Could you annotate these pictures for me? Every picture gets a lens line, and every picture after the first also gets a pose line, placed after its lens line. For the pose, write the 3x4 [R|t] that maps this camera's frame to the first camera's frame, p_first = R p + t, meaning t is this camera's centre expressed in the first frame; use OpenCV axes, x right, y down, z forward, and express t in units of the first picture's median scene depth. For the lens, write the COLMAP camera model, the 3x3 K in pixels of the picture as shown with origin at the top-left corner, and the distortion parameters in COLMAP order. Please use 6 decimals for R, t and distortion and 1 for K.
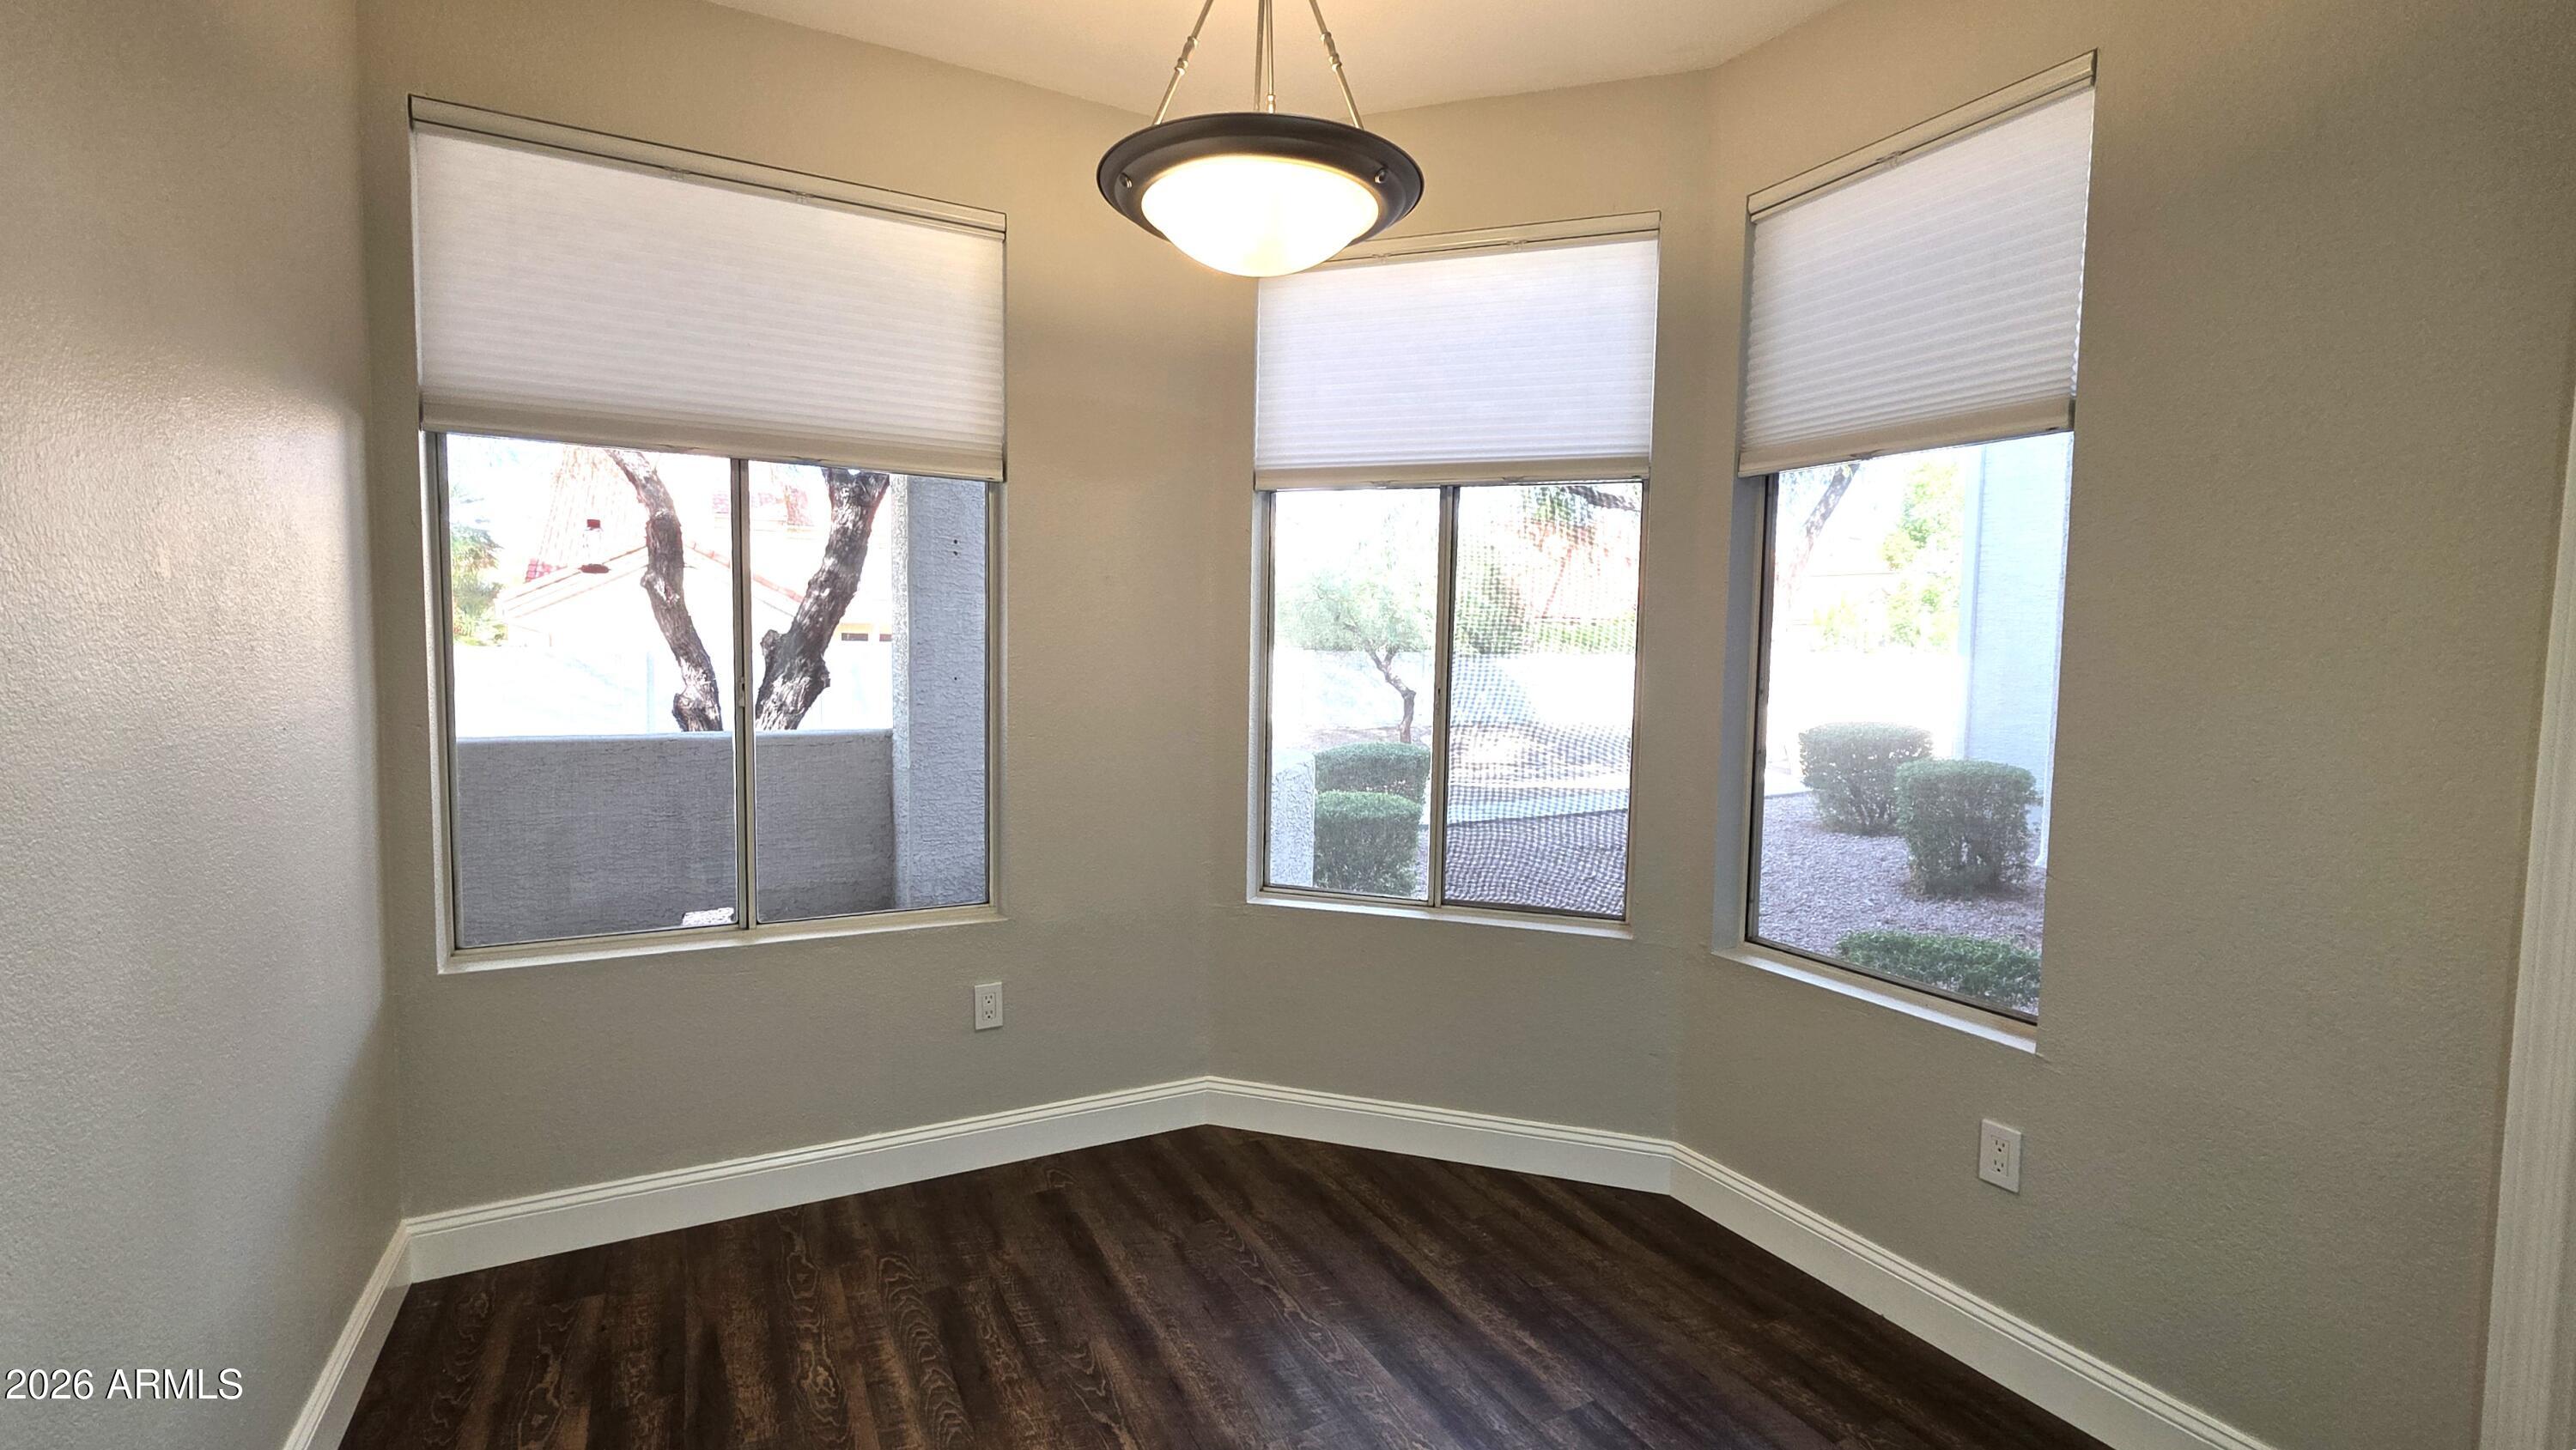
lens RADIAL K [[1112.5, 0, 1286.2], [0, 1112.5, 720.5], [0, 0, 1]] dist [0.000333, 0.000028]
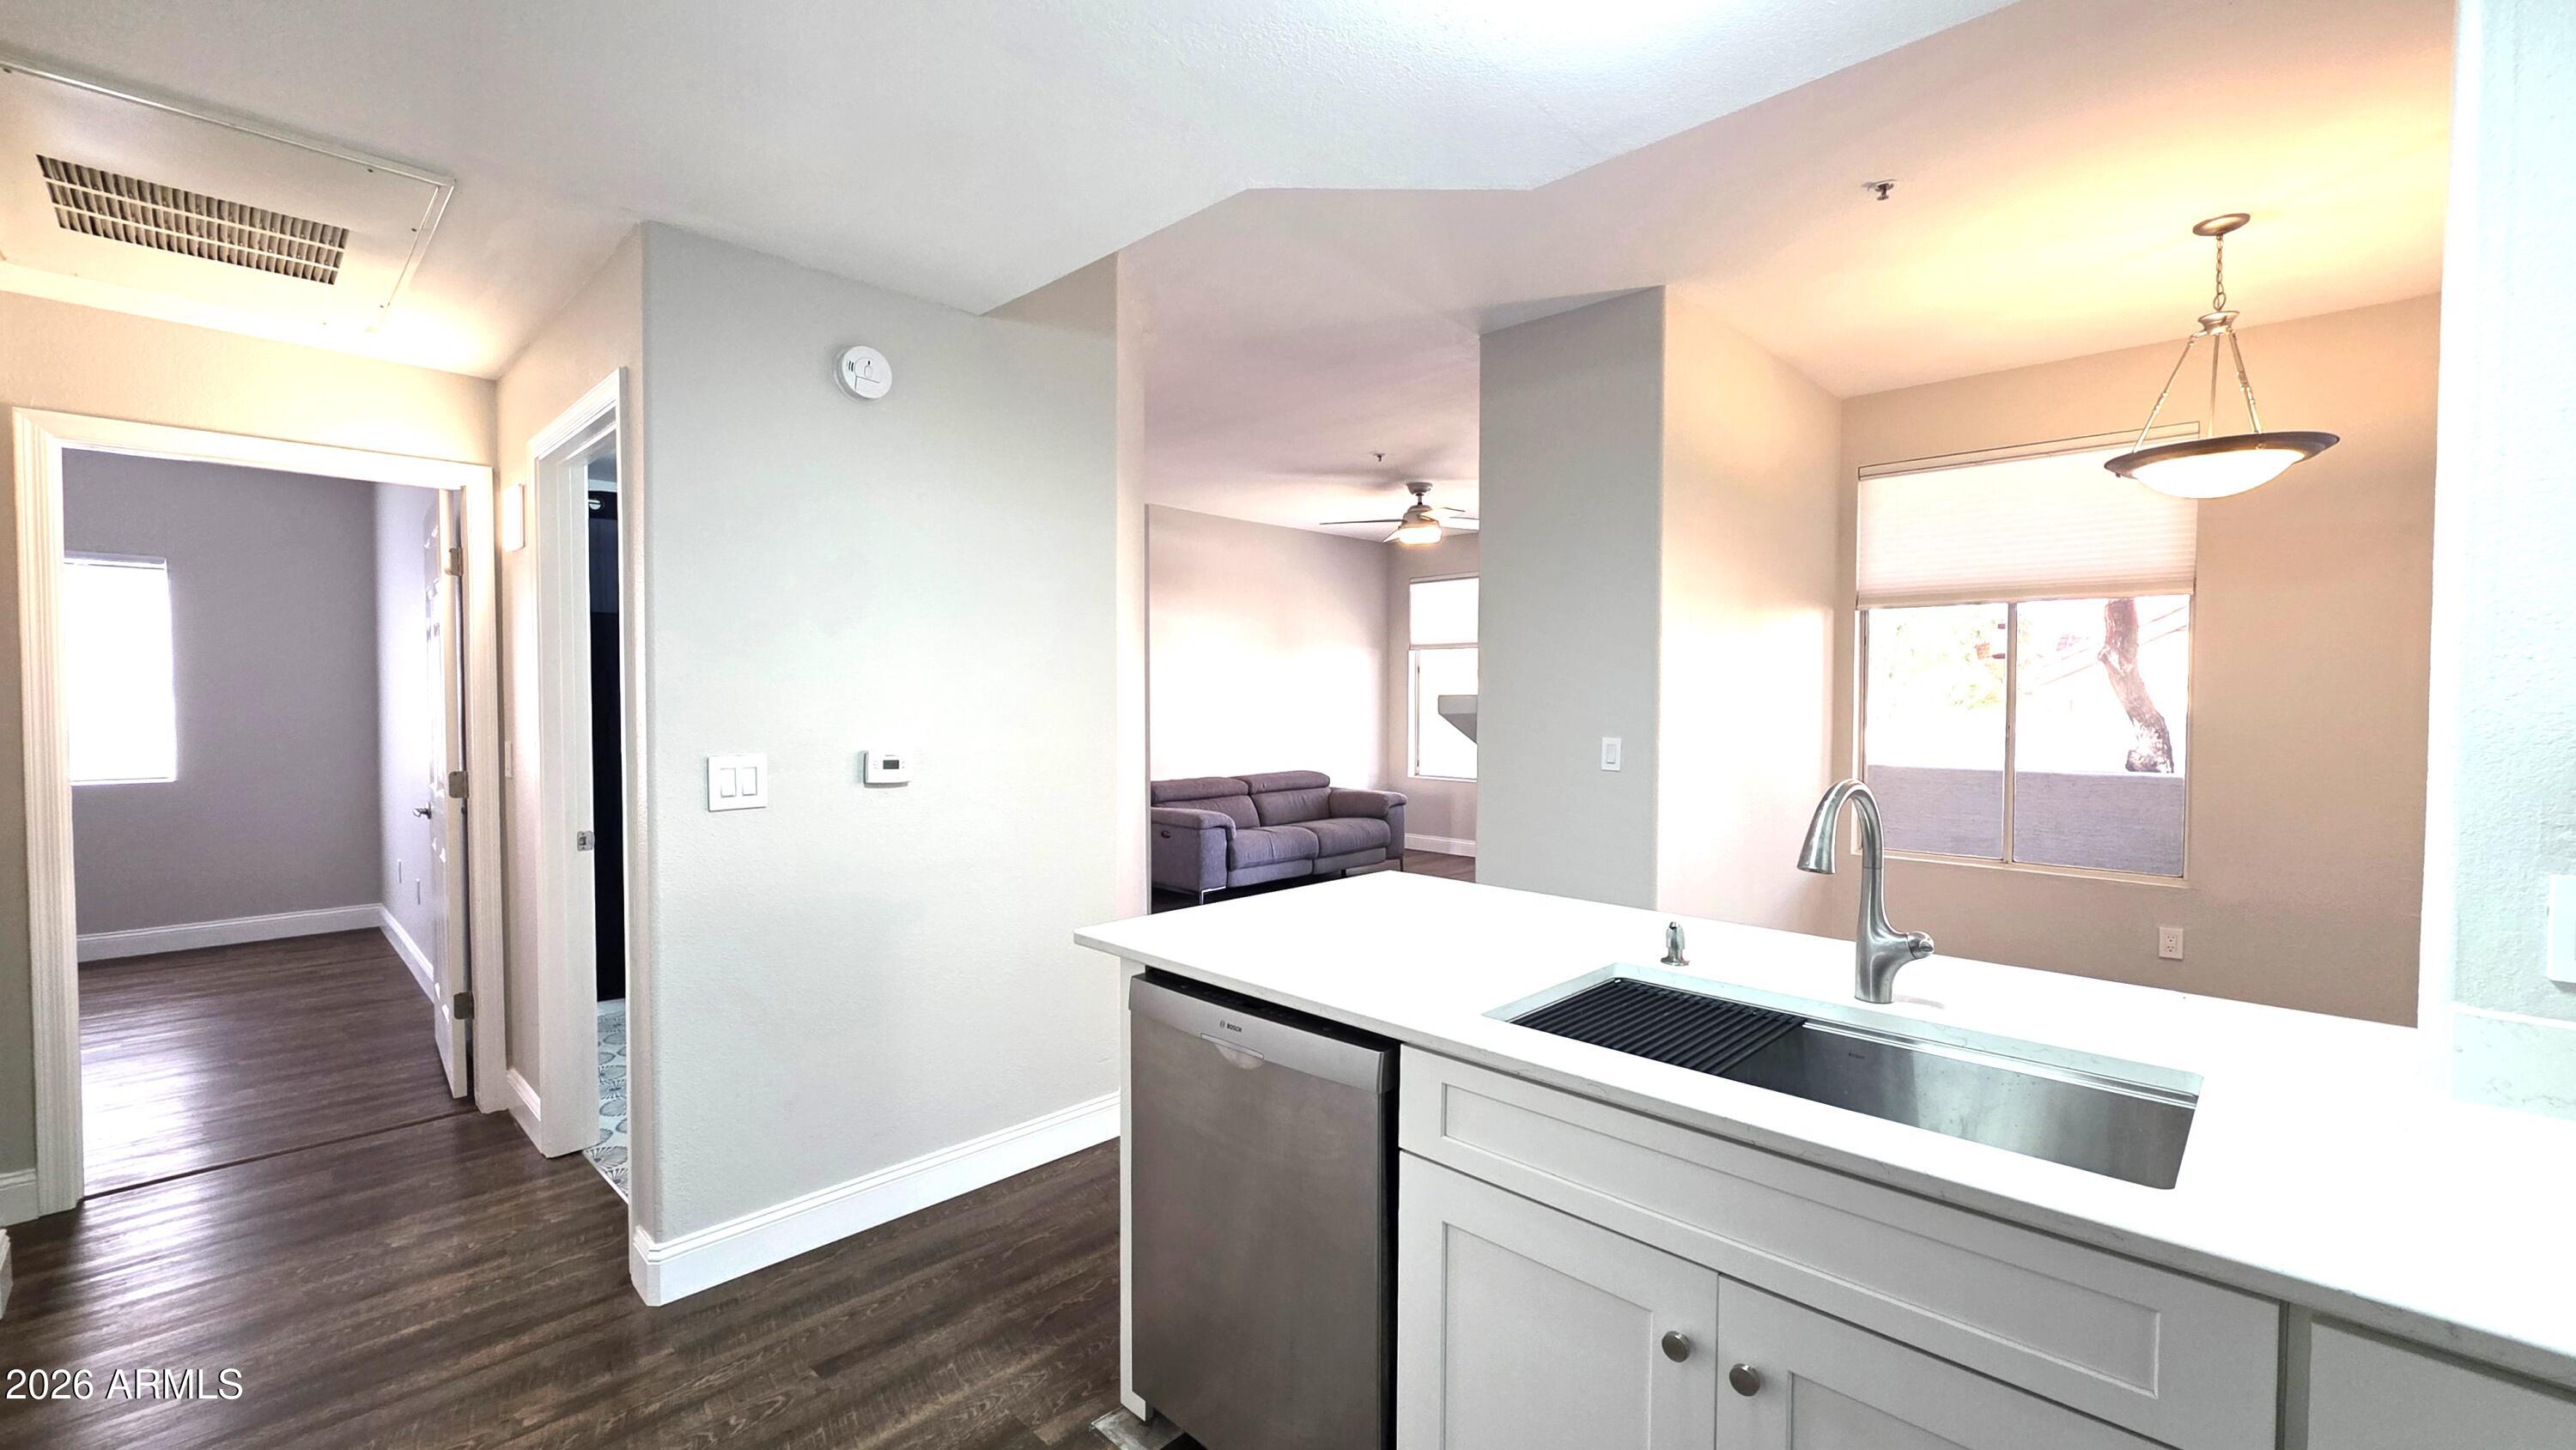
lens RADIAL K [[1038.0, 0, 1285.0], [0, 1038.0, 726.2], [0, 0, 1]] dist [0.001003, 0.000051]
pose [[0.315392, 0.005188, -0.948947, 0.210167], [-0.055950, 0.998347, -0.013138, 0.015290], [0.947311, 0.057237, 0.315161, -0.182755]]
